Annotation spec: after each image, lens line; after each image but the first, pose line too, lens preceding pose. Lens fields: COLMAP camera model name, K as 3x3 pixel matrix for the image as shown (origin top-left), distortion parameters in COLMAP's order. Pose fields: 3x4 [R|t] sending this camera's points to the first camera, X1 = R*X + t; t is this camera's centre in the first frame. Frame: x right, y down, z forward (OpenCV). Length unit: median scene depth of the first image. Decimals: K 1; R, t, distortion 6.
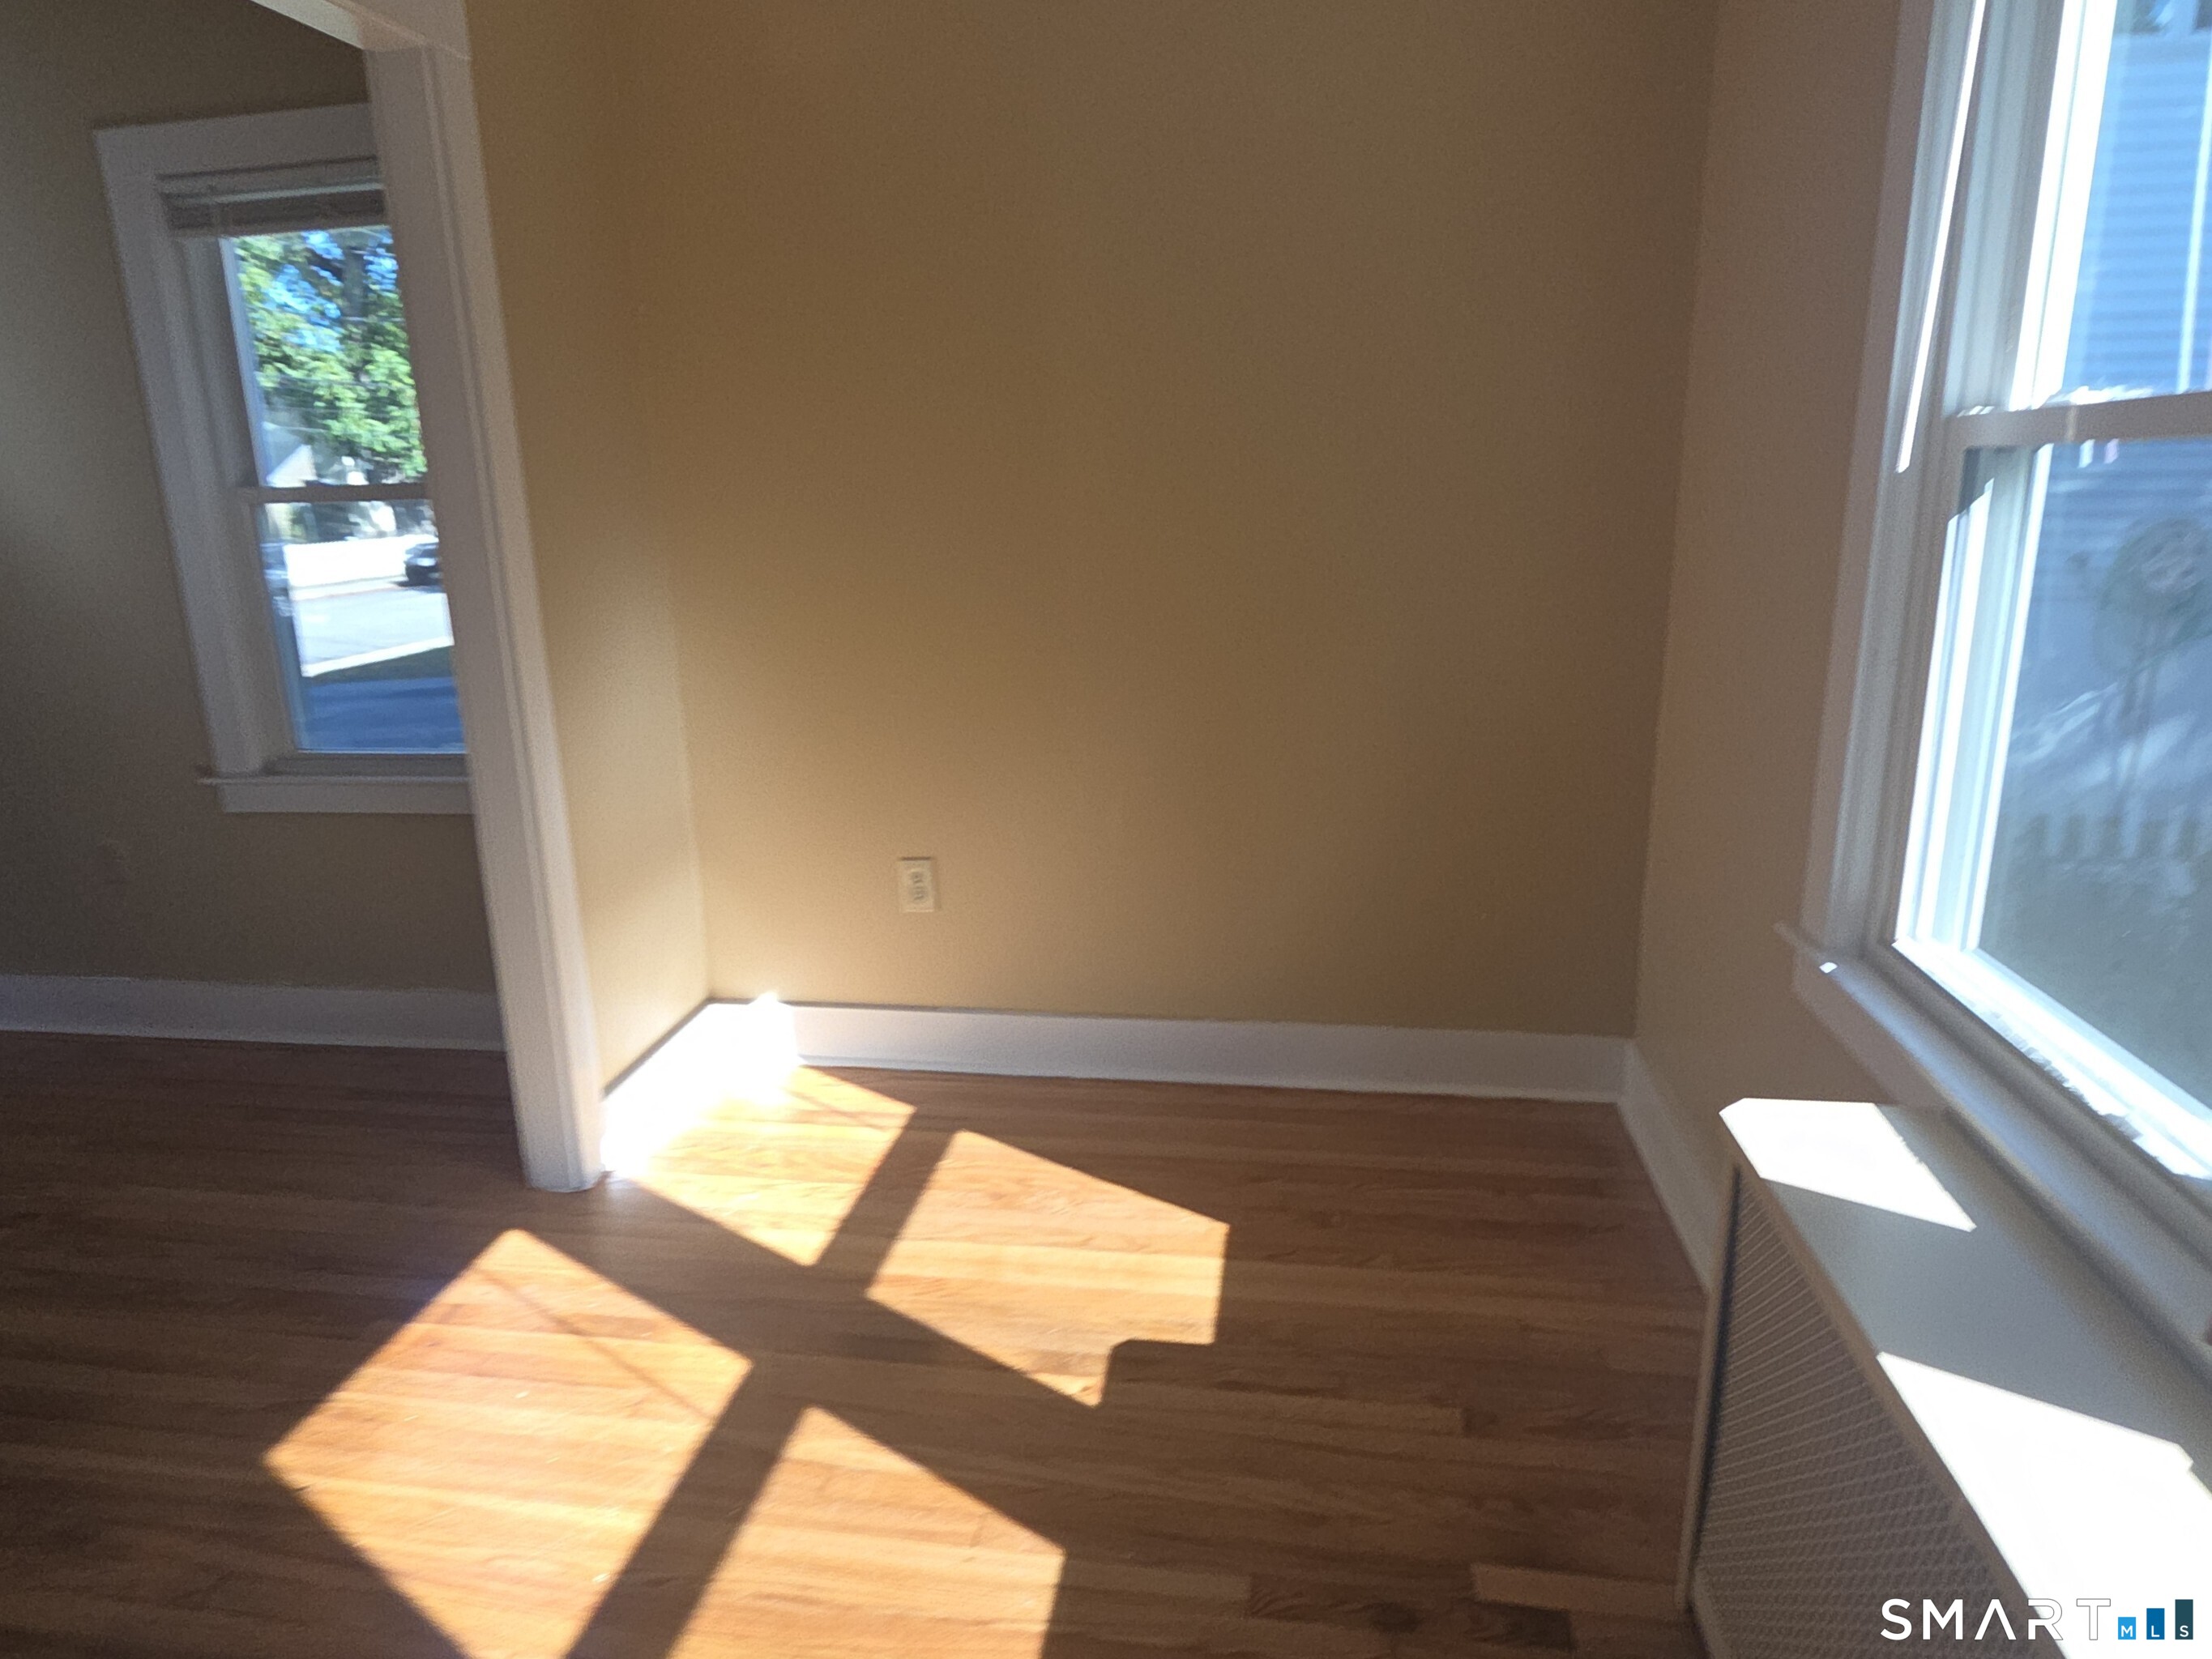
lens RADIAL K [[1331.9, 0, 1066.3], [0, 1331.9, 811.6], [0, 0, 1]] dist [0.009477, -0.003684]
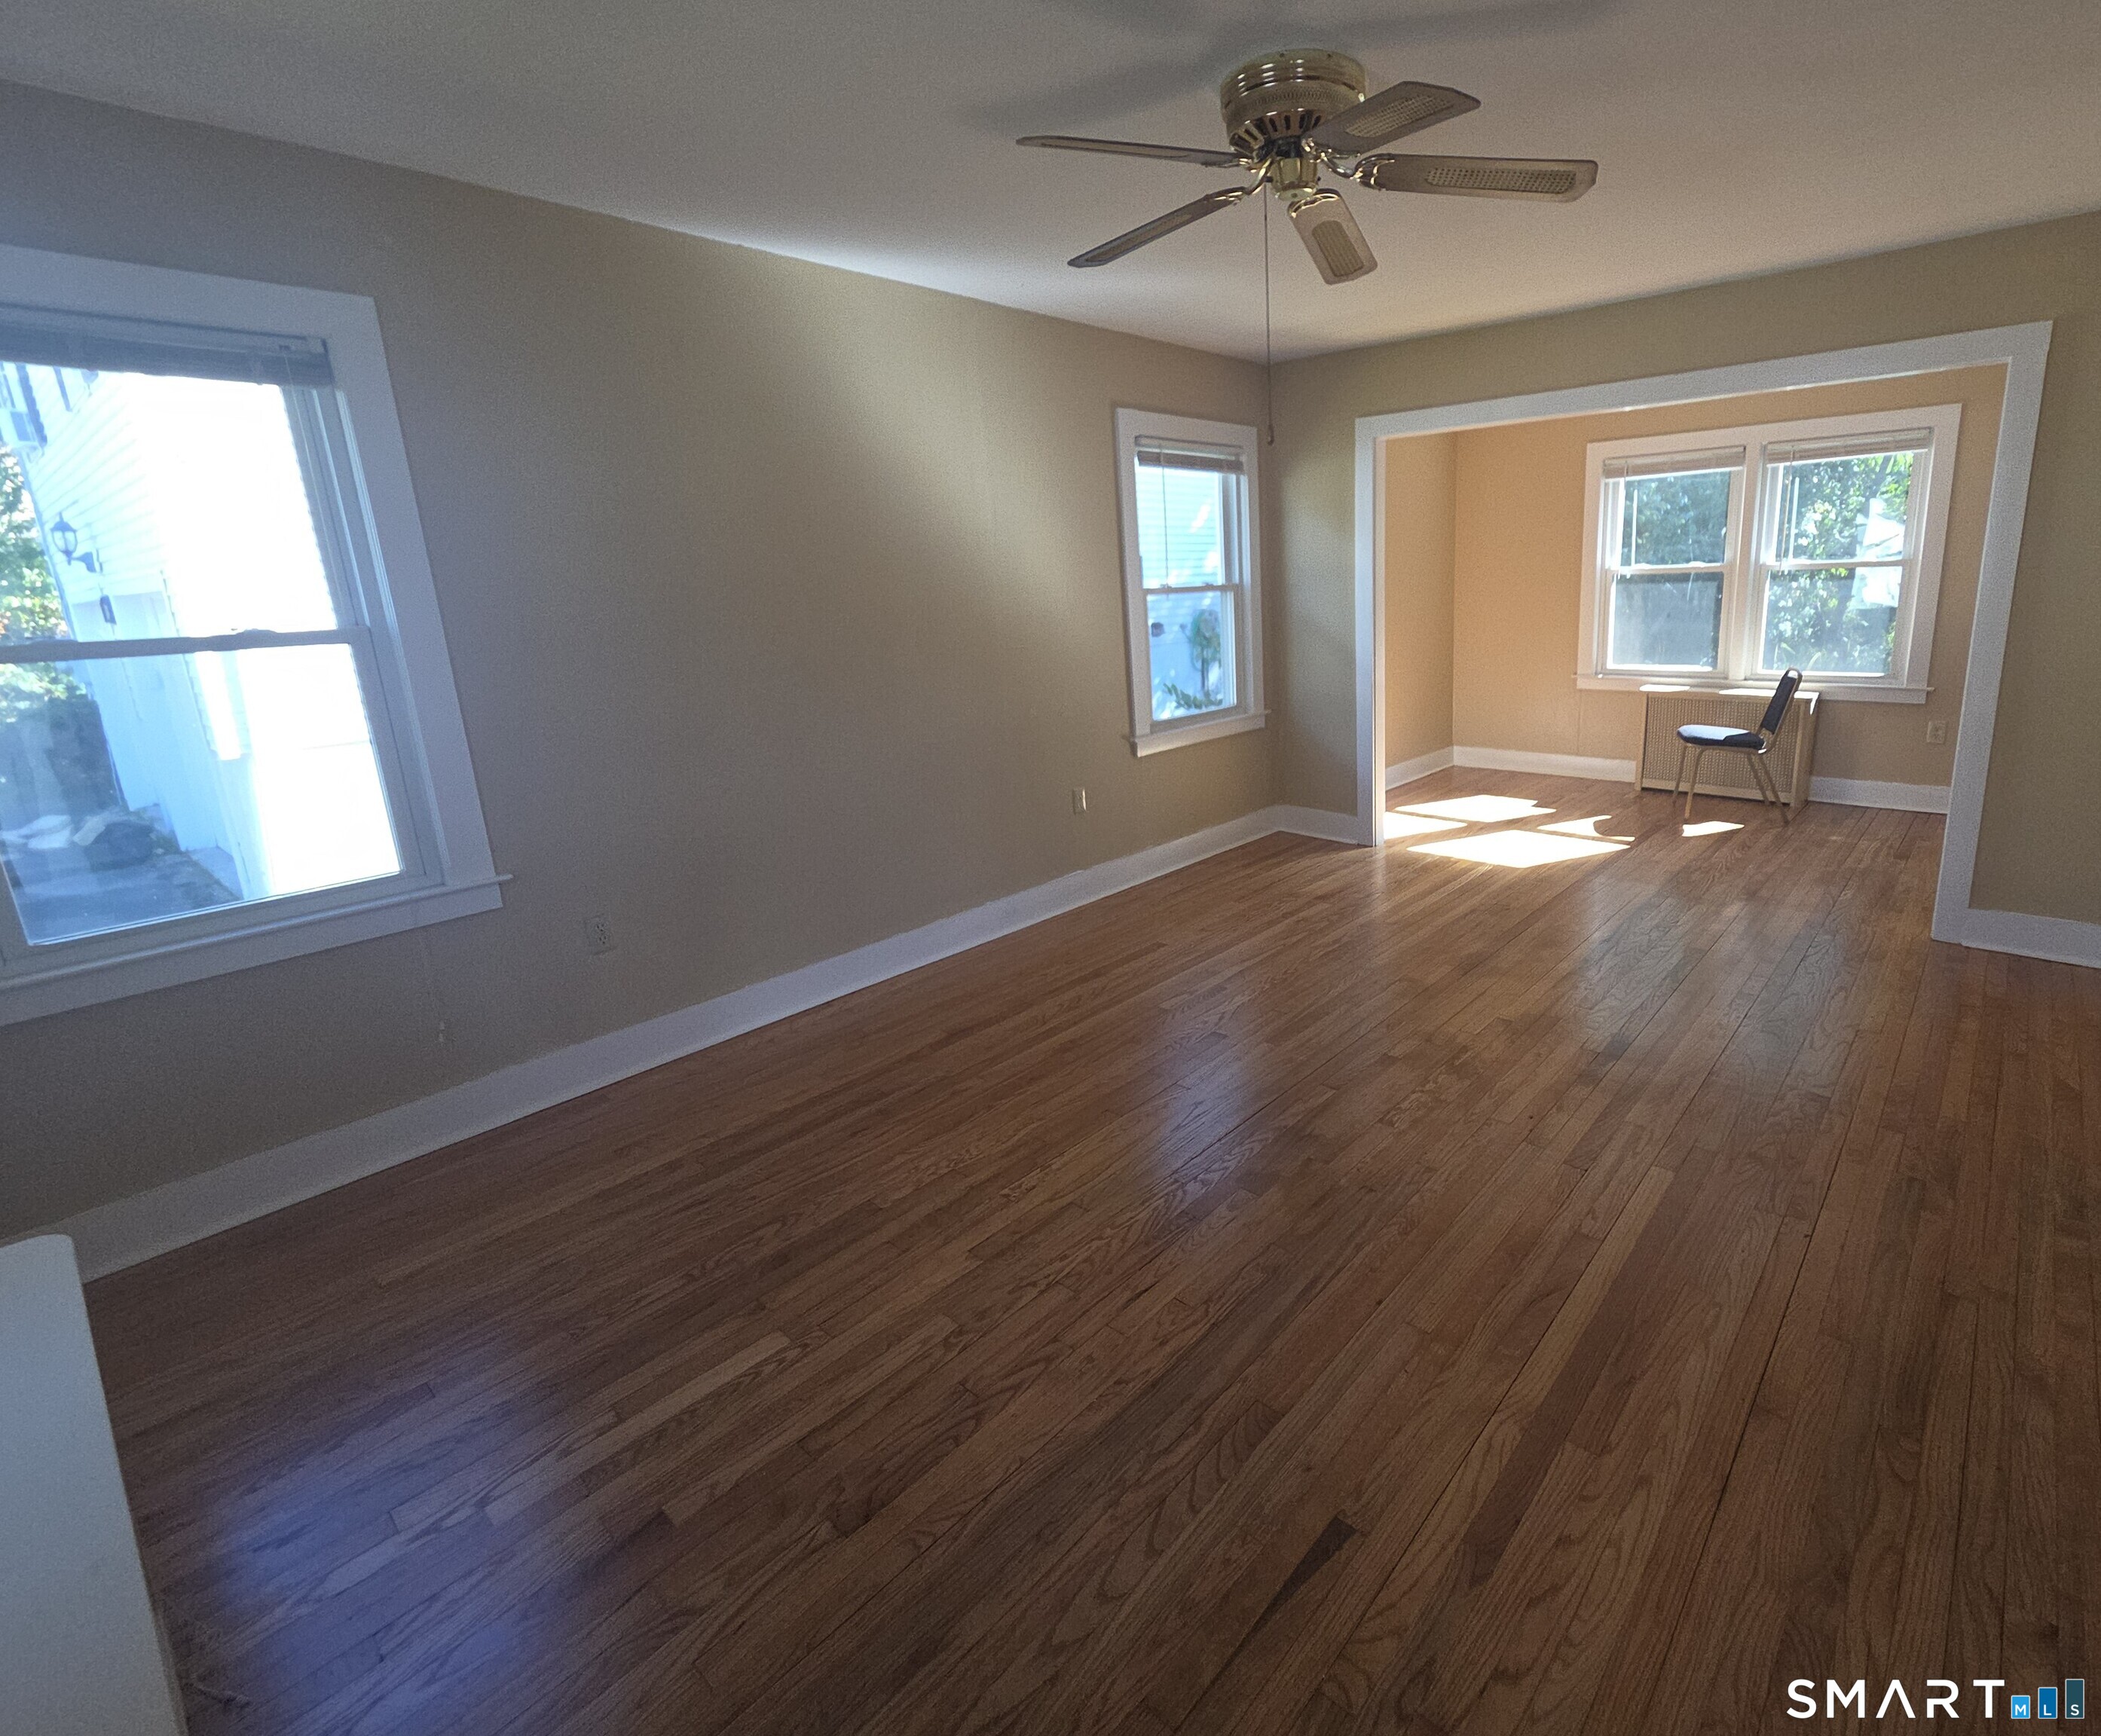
lens RADIAL K [[946.0, 0, 1236.4], [0, 946.0, 791.5], [0, 0, 1]] dist [-0.000399, -0.000070]
pose [[0.487177, -0.178324, 0.854903, -2.367750], [0.227510, 0.971043, 0.072900, -0.025998], [-0.843147, 0.158983, 0.513641, 0.279328]]
